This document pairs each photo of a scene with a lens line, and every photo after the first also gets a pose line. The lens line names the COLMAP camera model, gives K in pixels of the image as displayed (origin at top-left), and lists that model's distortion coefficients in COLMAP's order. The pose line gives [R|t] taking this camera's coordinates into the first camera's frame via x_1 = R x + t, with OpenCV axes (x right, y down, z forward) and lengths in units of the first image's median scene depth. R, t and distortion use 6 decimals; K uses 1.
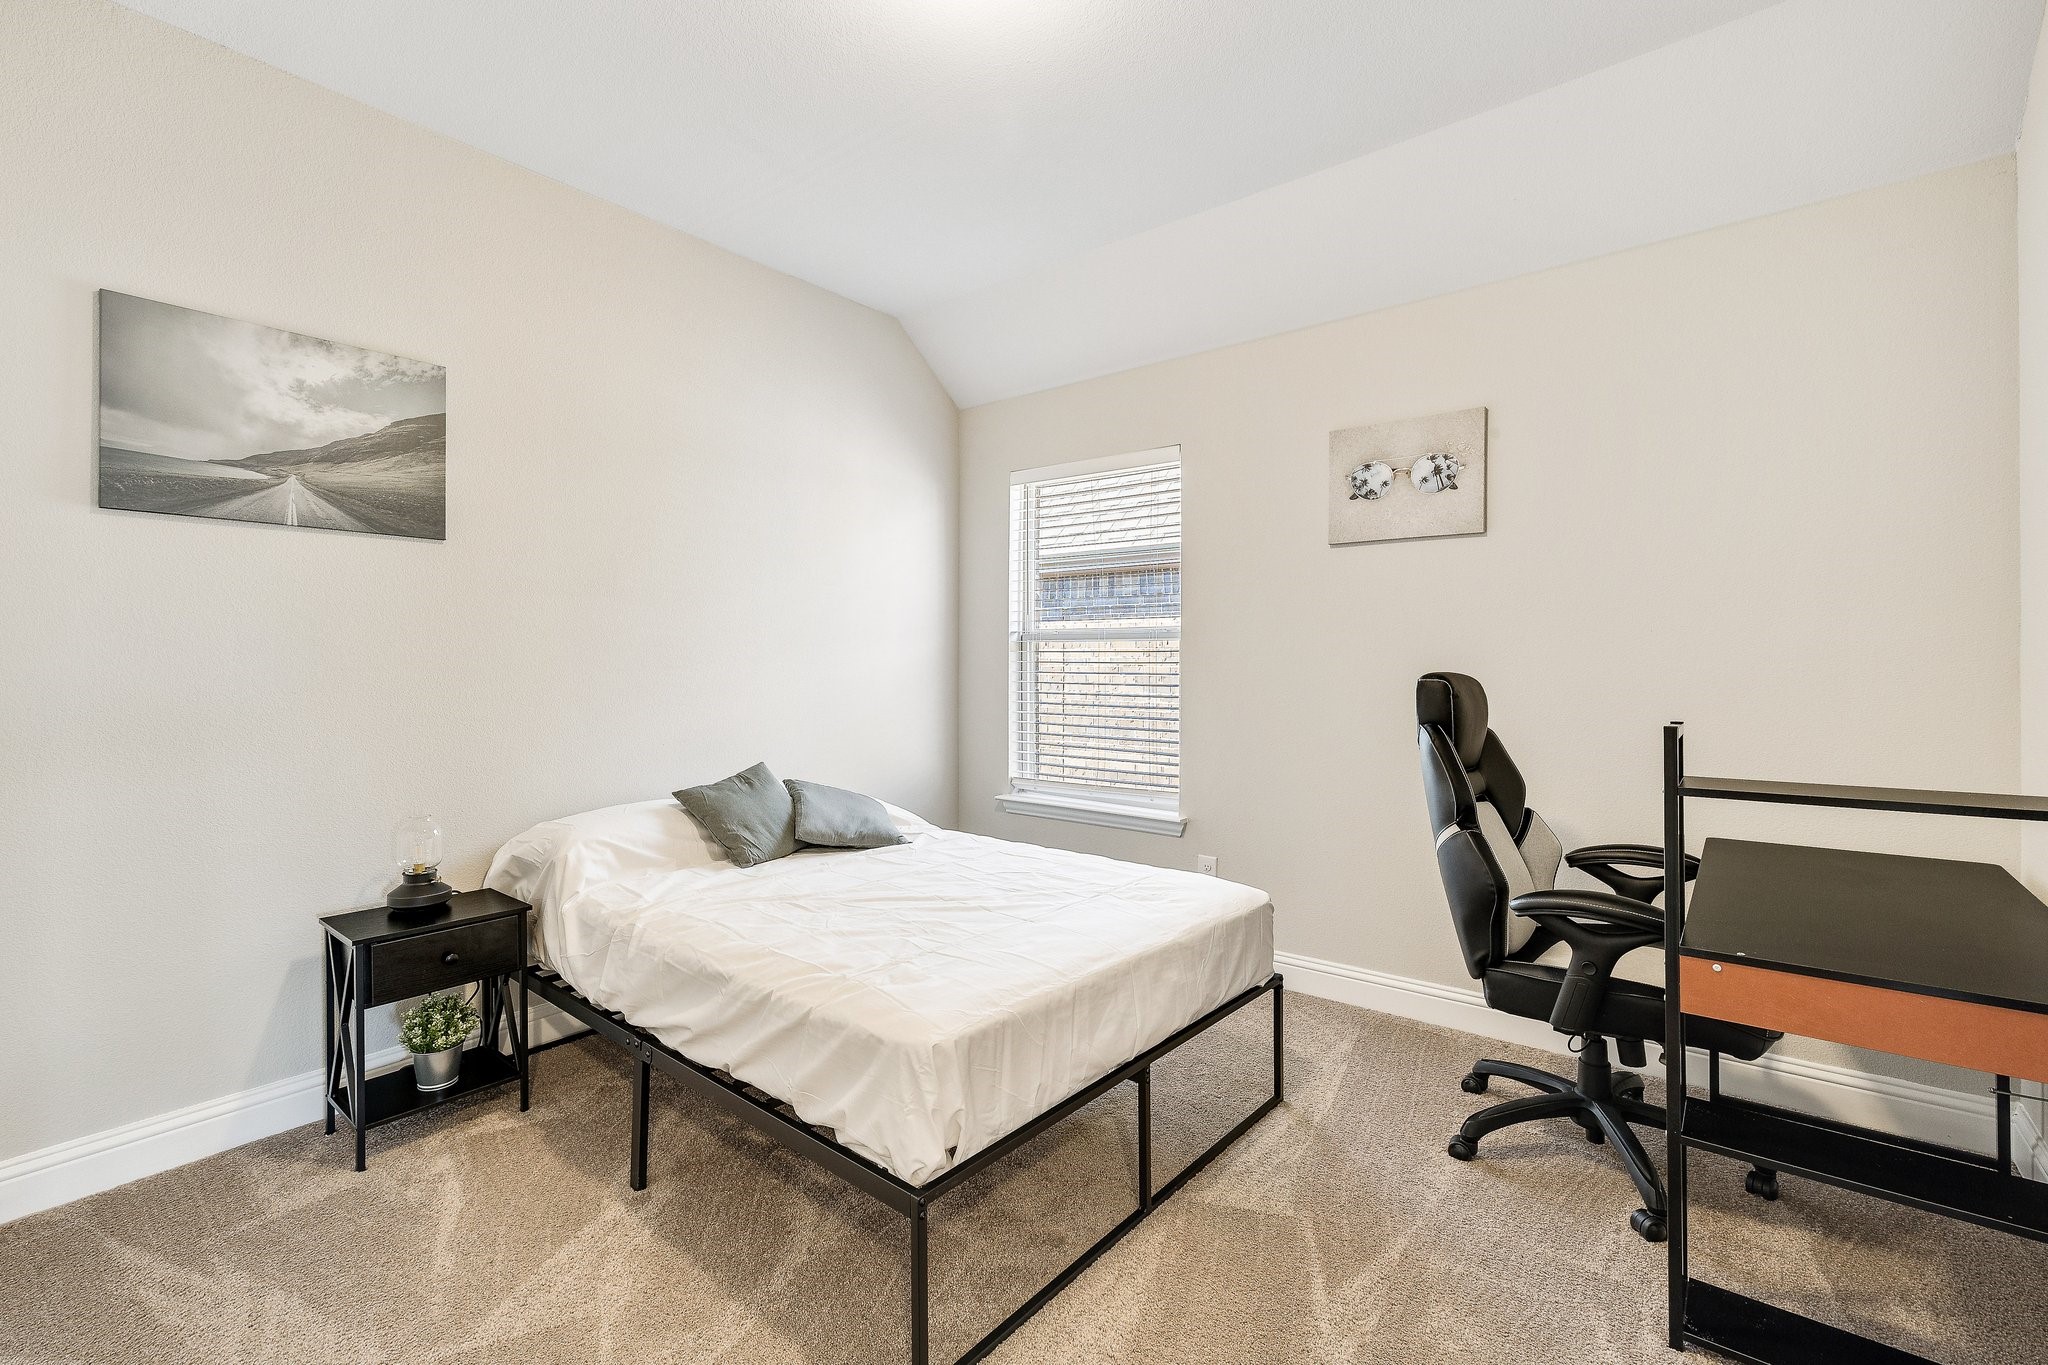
lens RADIAL K [[914.2, 0, 1021.5], [0, 914.2, 670.9], [0, 0, 1]] dist [0.001898, 0.000317]
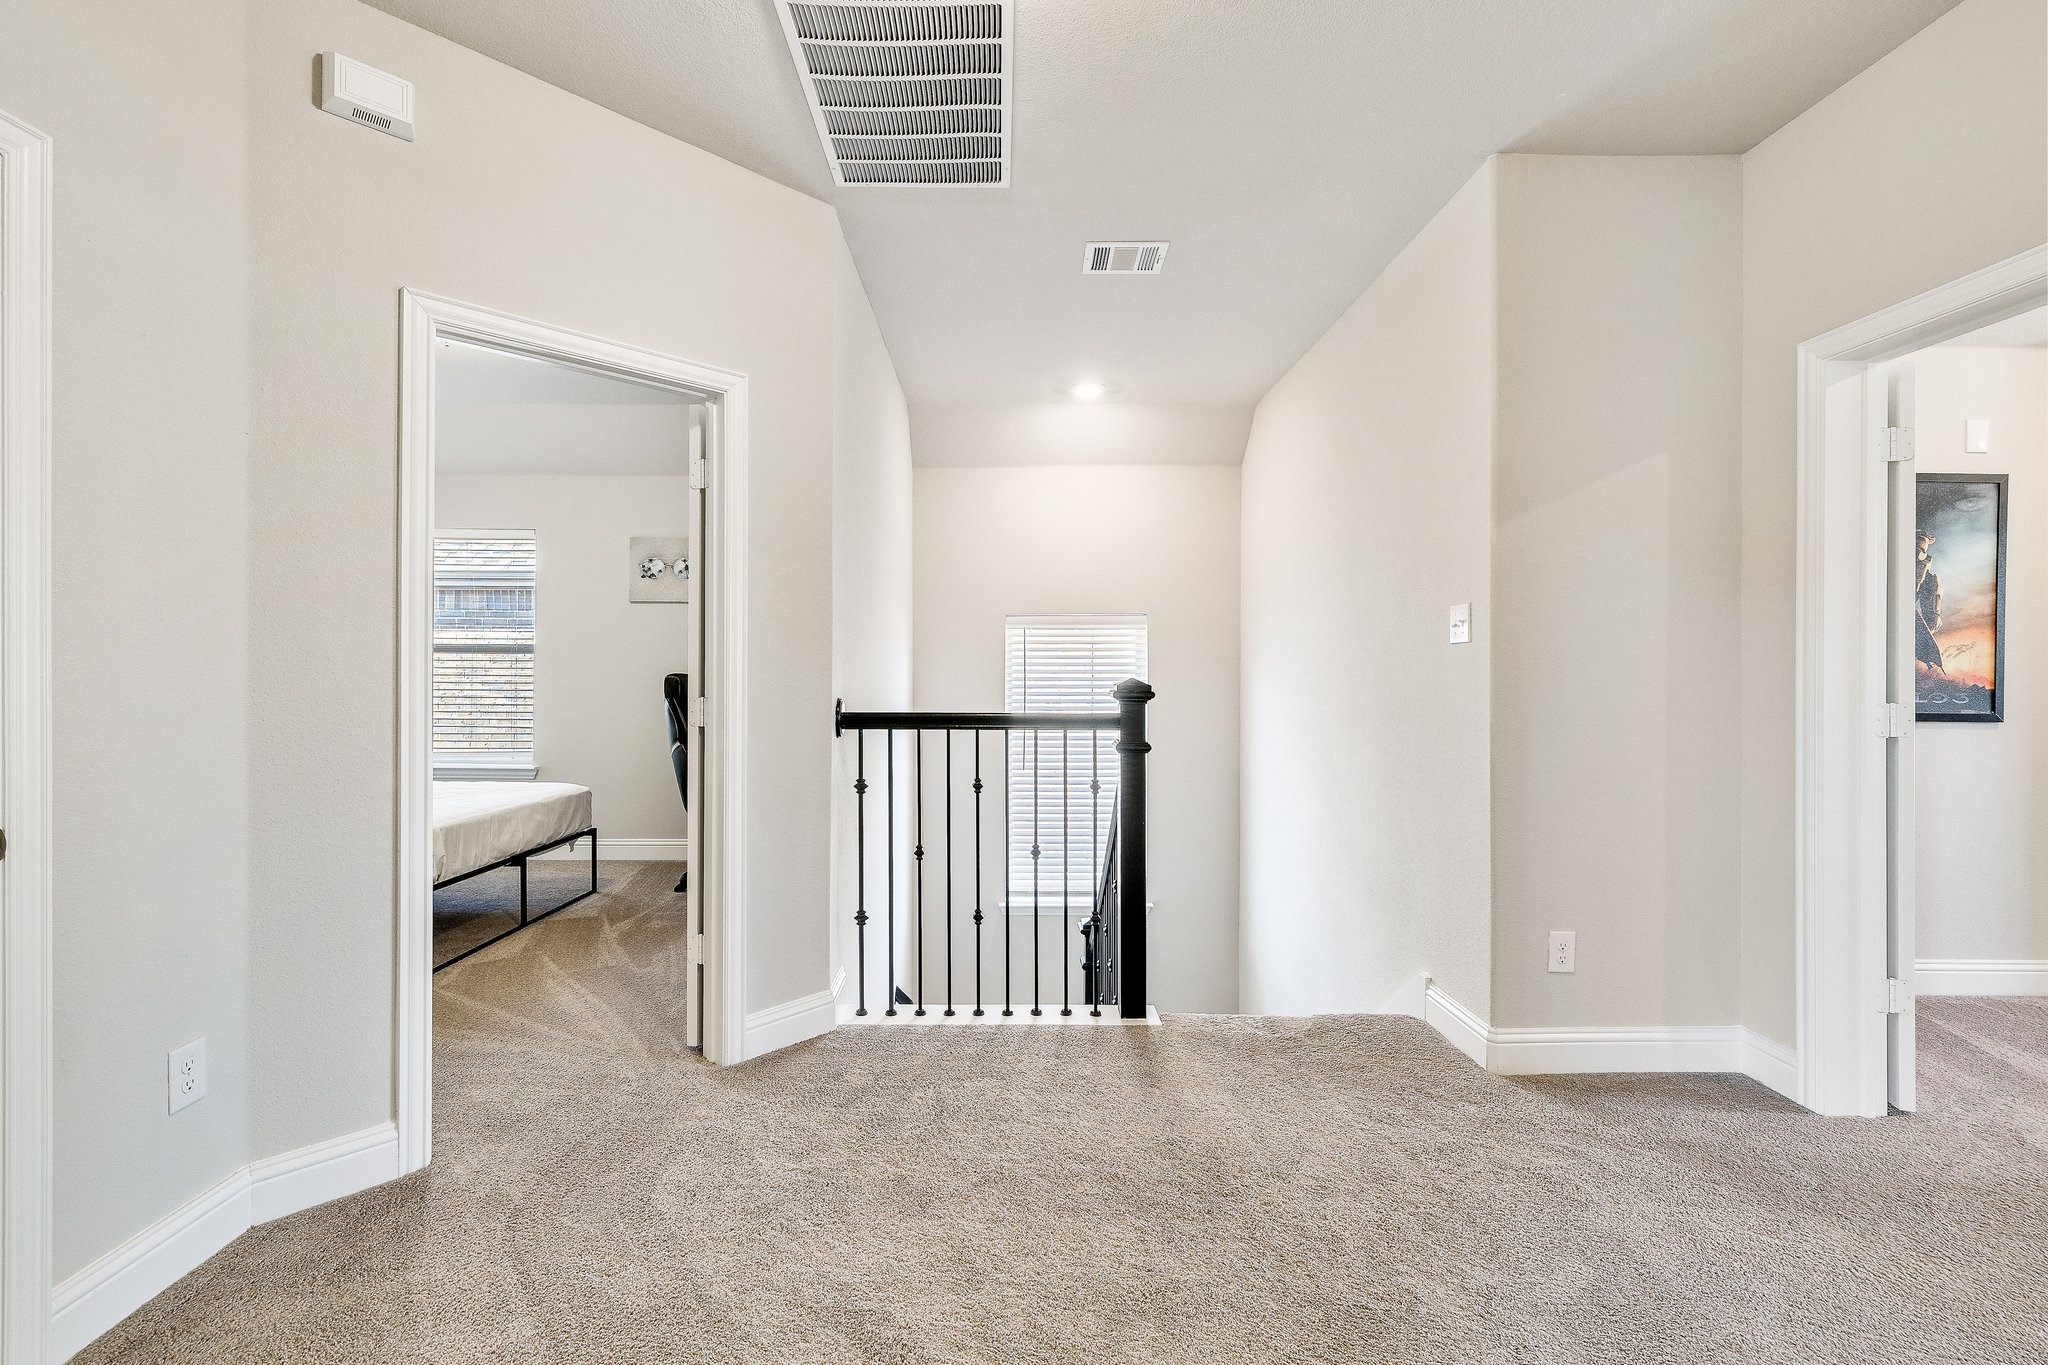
lens RADIAL K [[914.2, 0, 1021.5], [0, 914.2, 670.9], [0, 0, 1]] dist [0.001898, 0.000317]
pose [[0.776736, 0.001722, 0.629824, -0.250961], [0.002578, 0.999979, -0.005914, 0.011003], [-0.629821, 0.006217, 0.776715, -1.132272]]
